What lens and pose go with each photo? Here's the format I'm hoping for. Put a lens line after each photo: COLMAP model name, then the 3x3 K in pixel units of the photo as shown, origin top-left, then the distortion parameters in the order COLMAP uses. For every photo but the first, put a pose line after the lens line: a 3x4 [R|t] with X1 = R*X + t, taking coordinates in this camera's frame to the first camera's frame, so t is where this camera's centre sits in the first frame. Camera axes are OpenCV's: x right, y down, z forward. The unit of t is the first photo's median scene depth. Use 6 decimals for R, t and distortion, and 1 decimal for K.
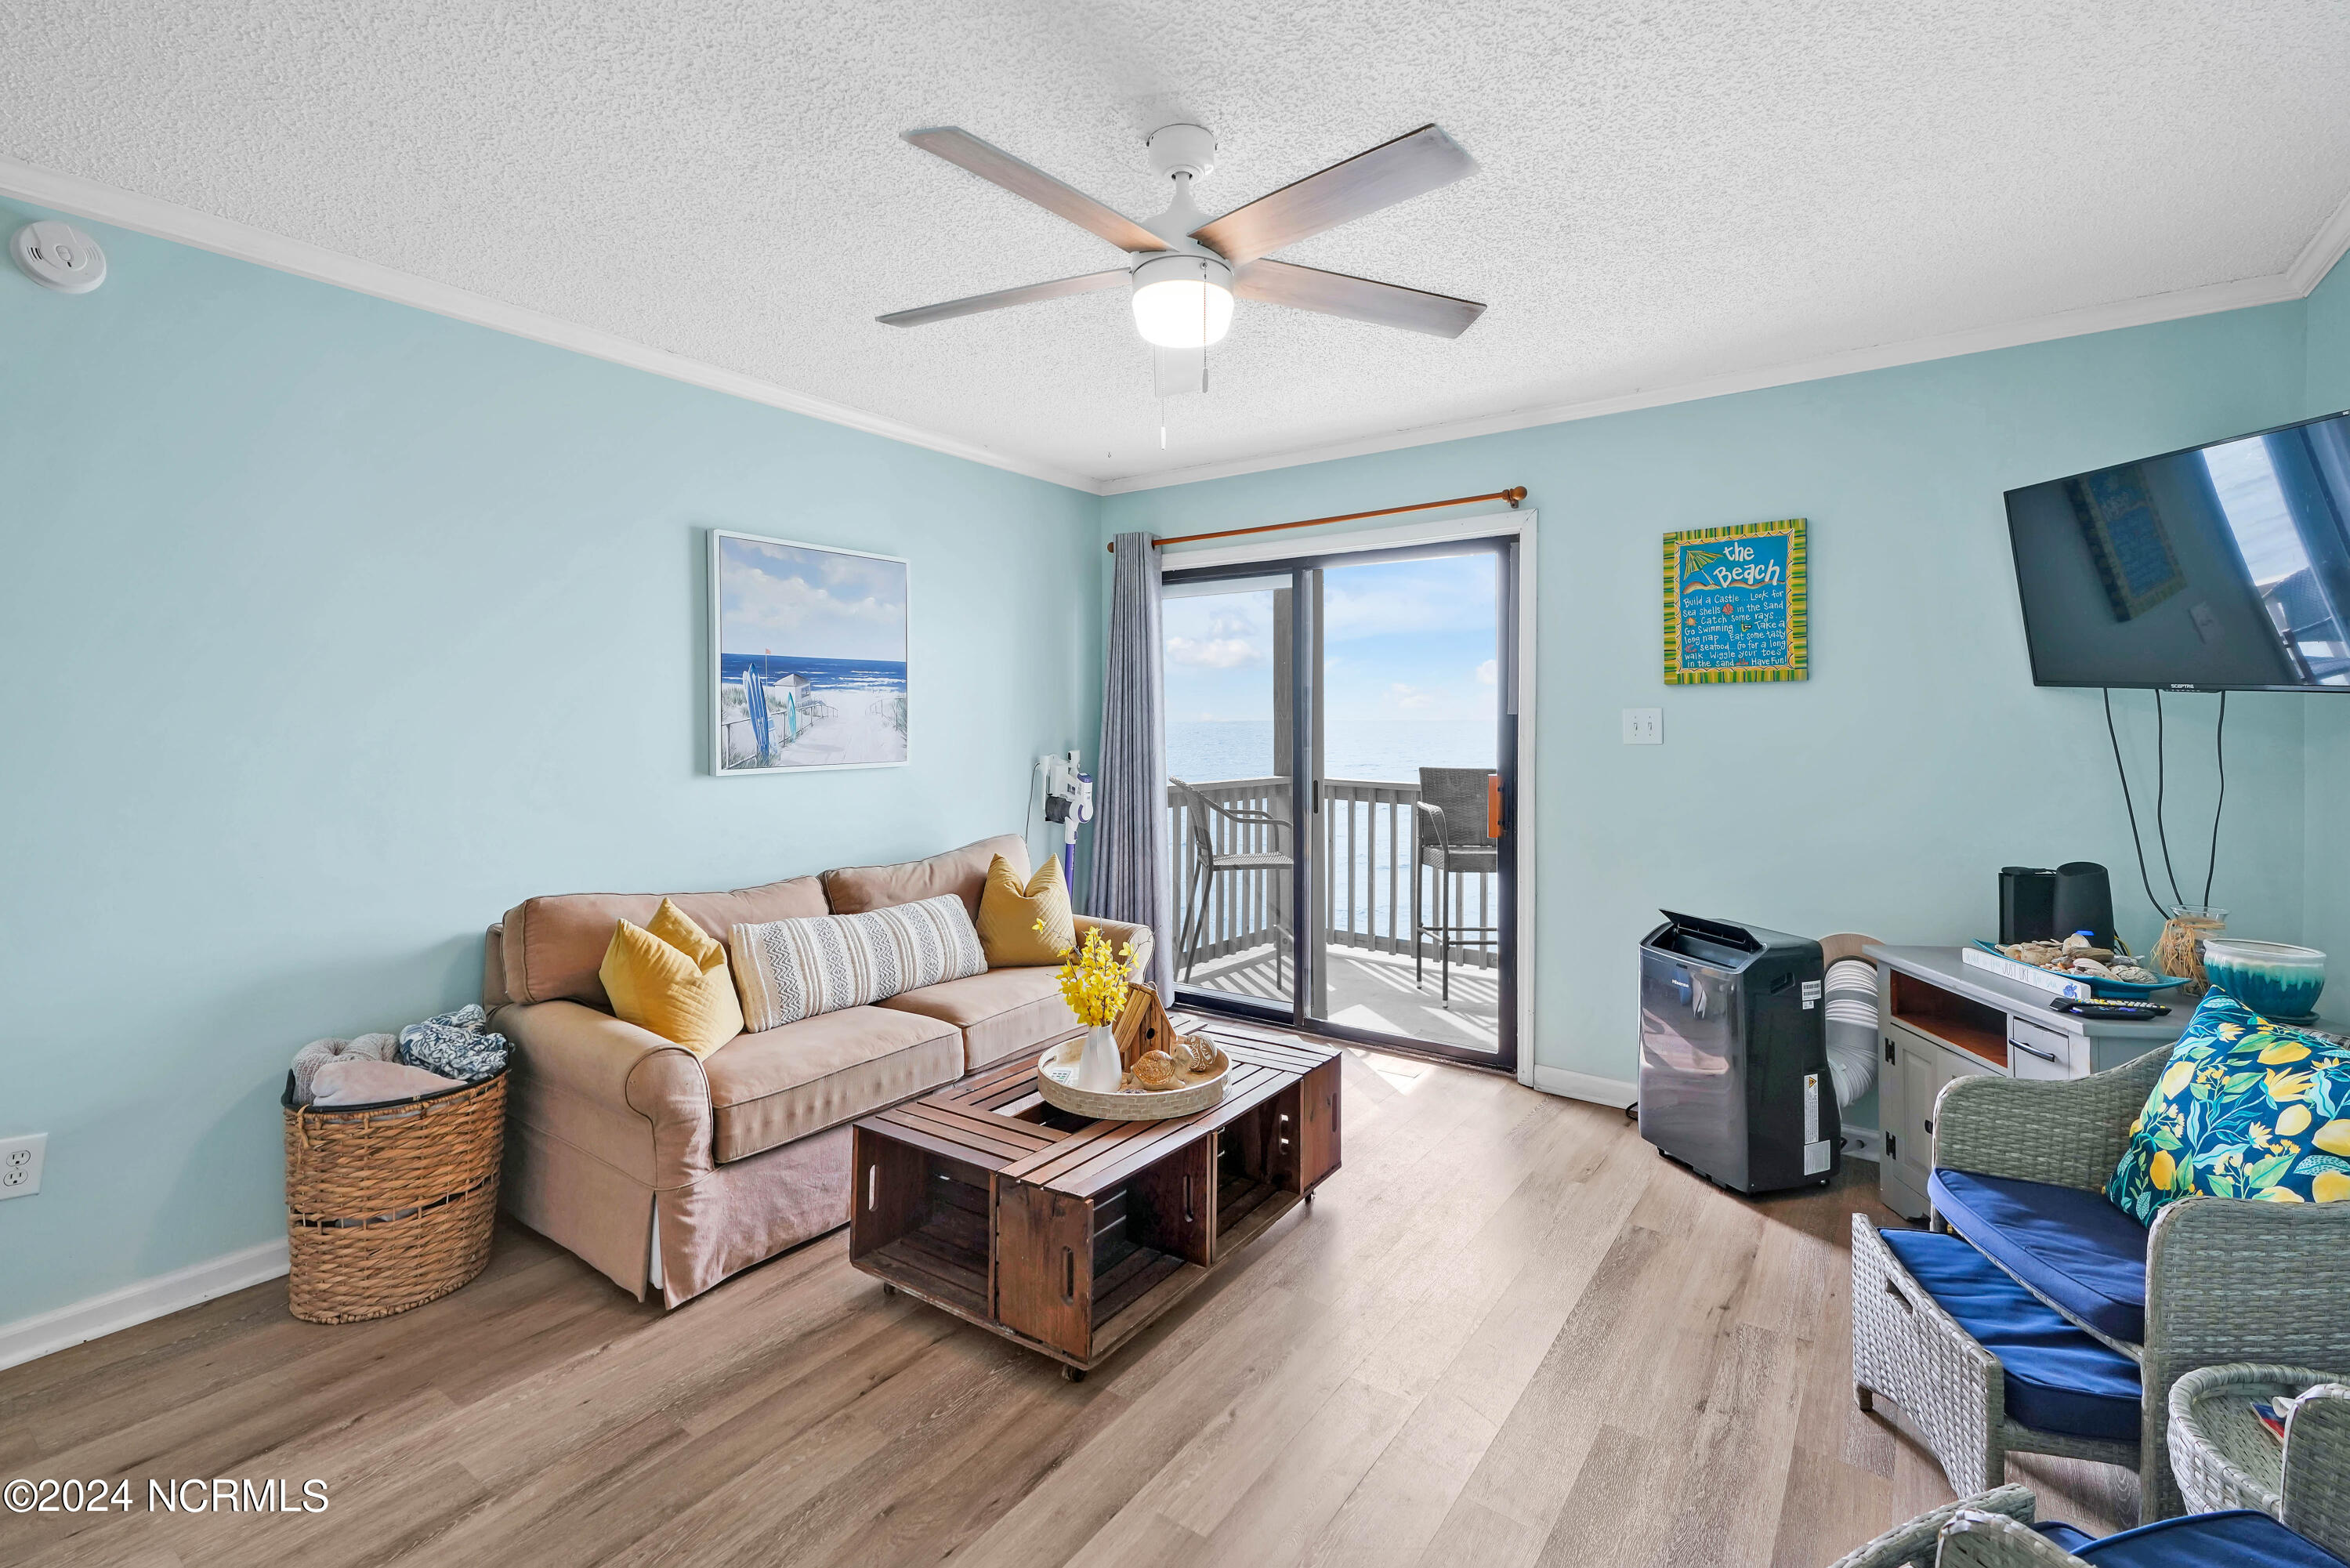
lens RADIAL K [[1040.6, 0, 1165.8], [0, 1040.6, 723.8], [0, 0, 1]] dist [0.001428, -0.000367]
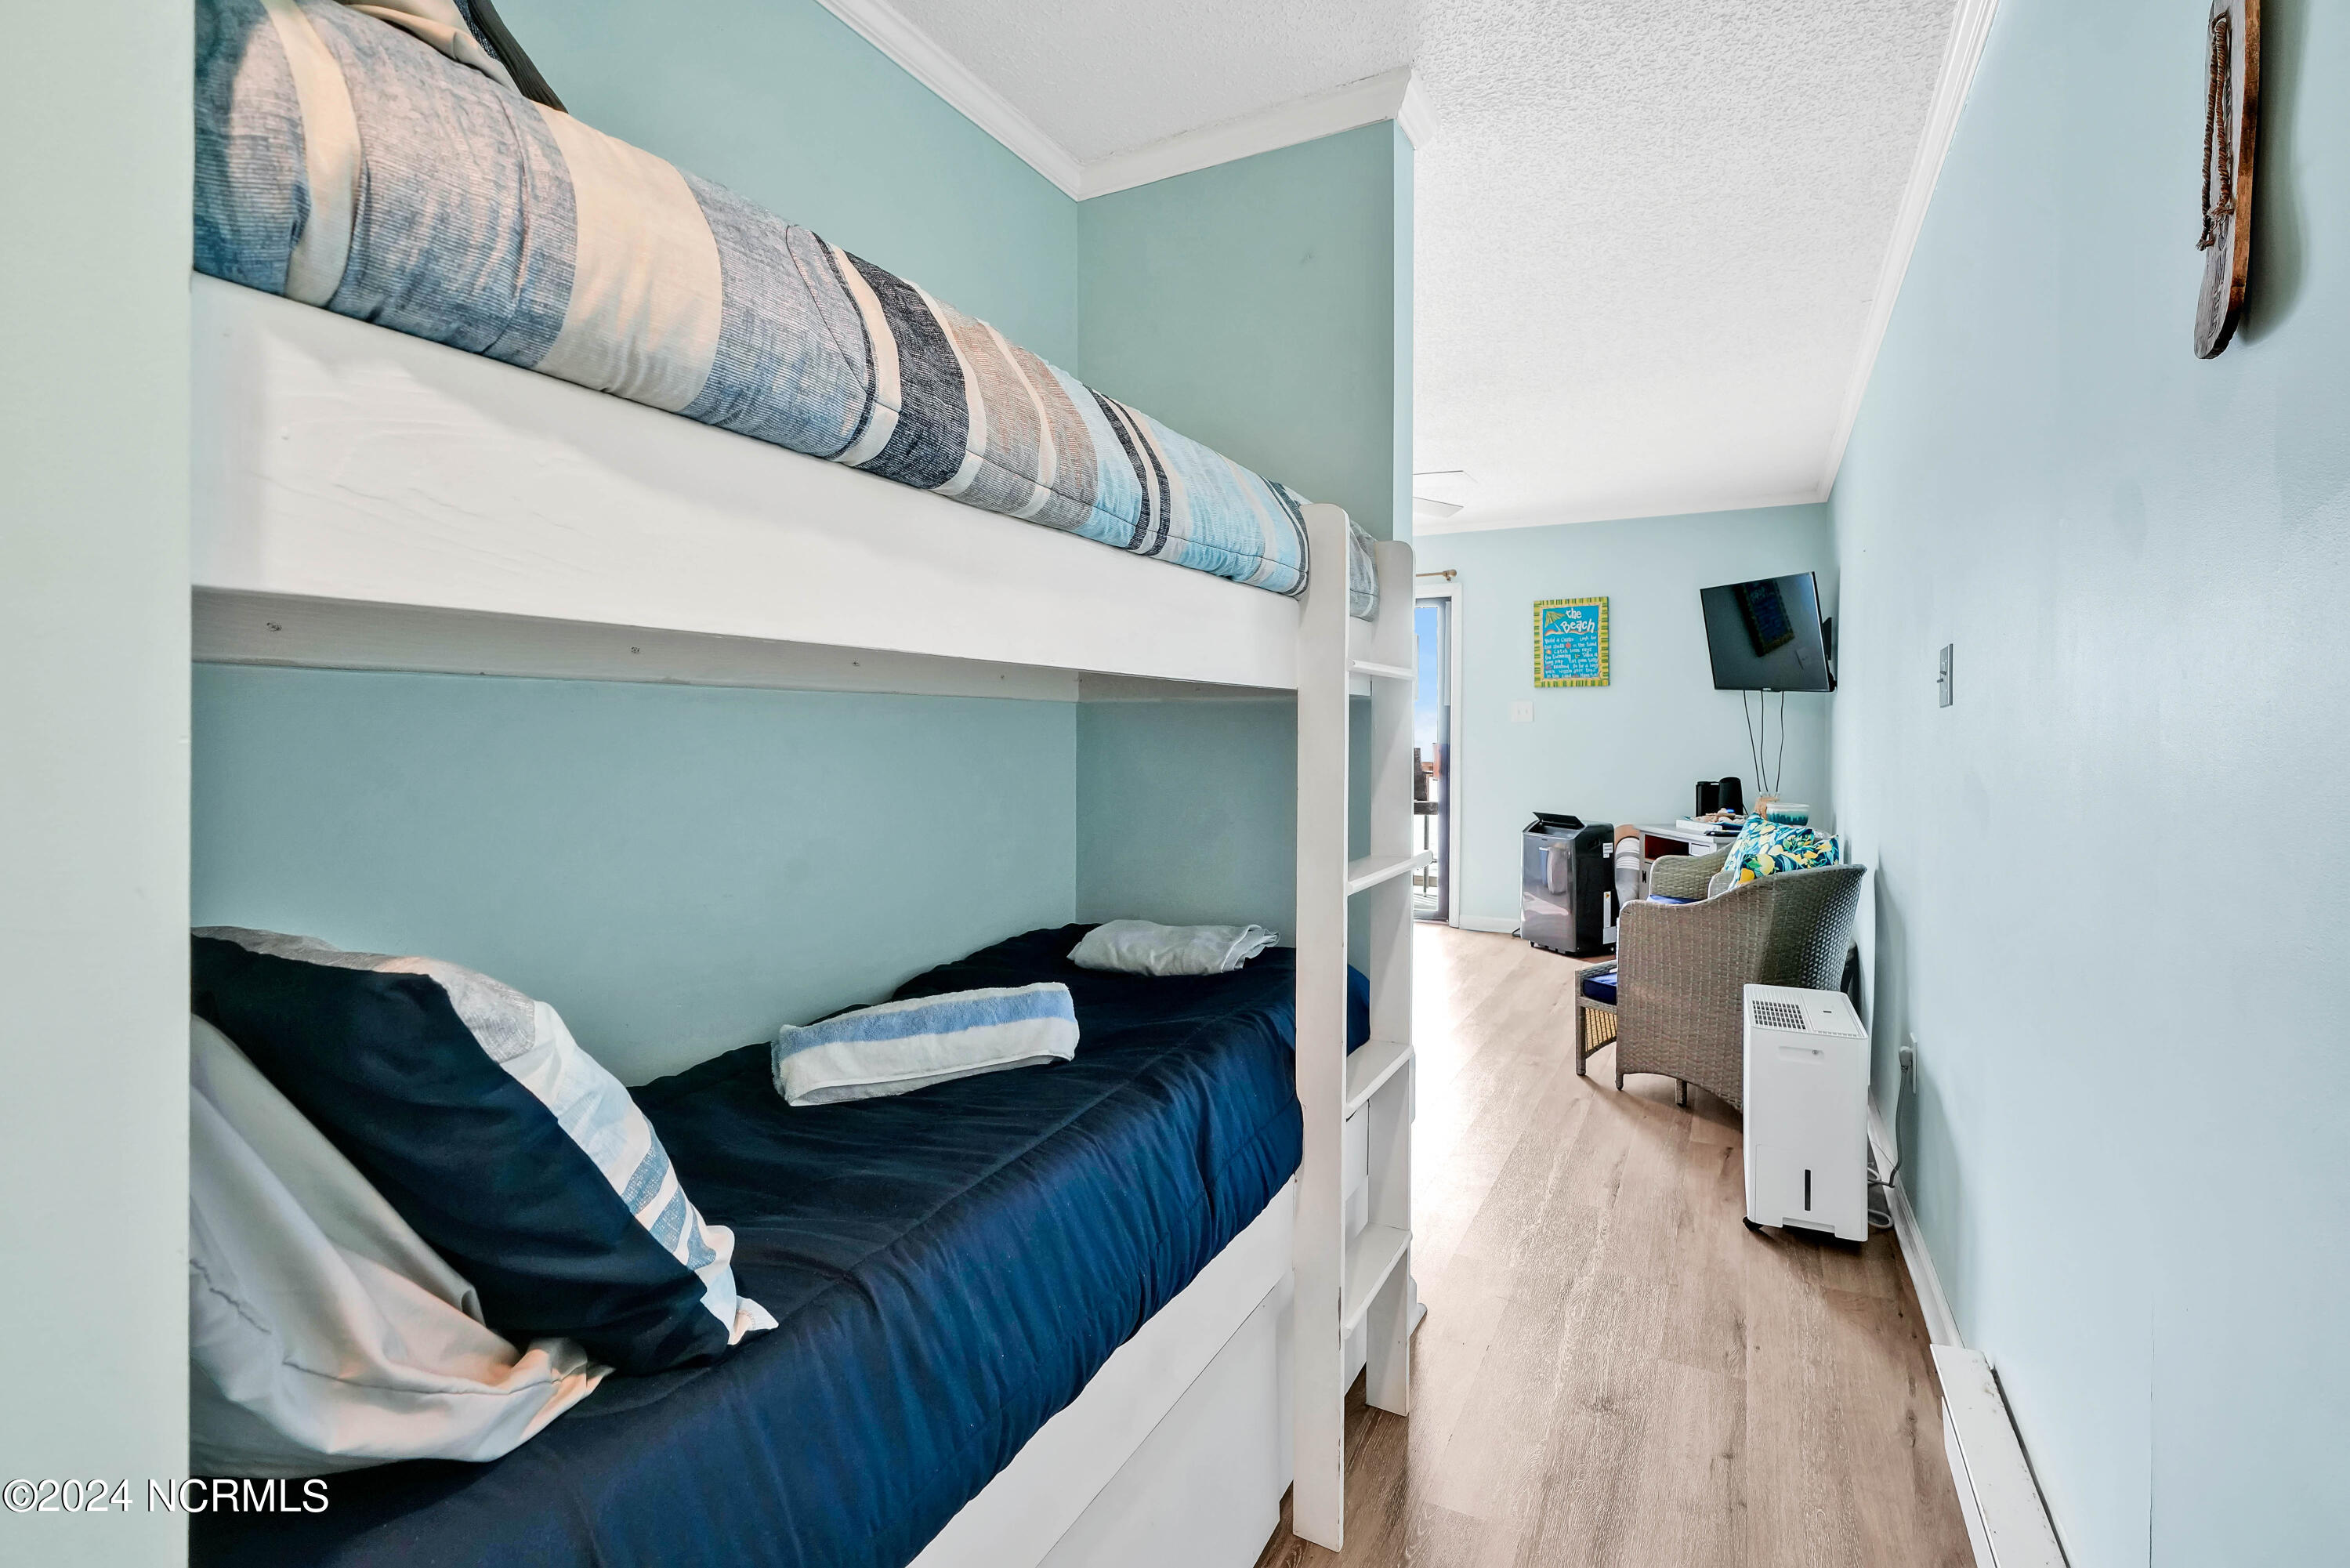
lens RADIAL K [[1048.2, 0, 1212.2], [0, 1048.2, 731.4], [0, 0, 1]] dist [0.000360, 0.000013]
pose [[0.987147, 0.003778, 0.159772, -0.347952], [-0.003104, 0.999985, -0.004466, 0.046910], [-0.159787, 0.003913, 0.987144, -0.673939]]
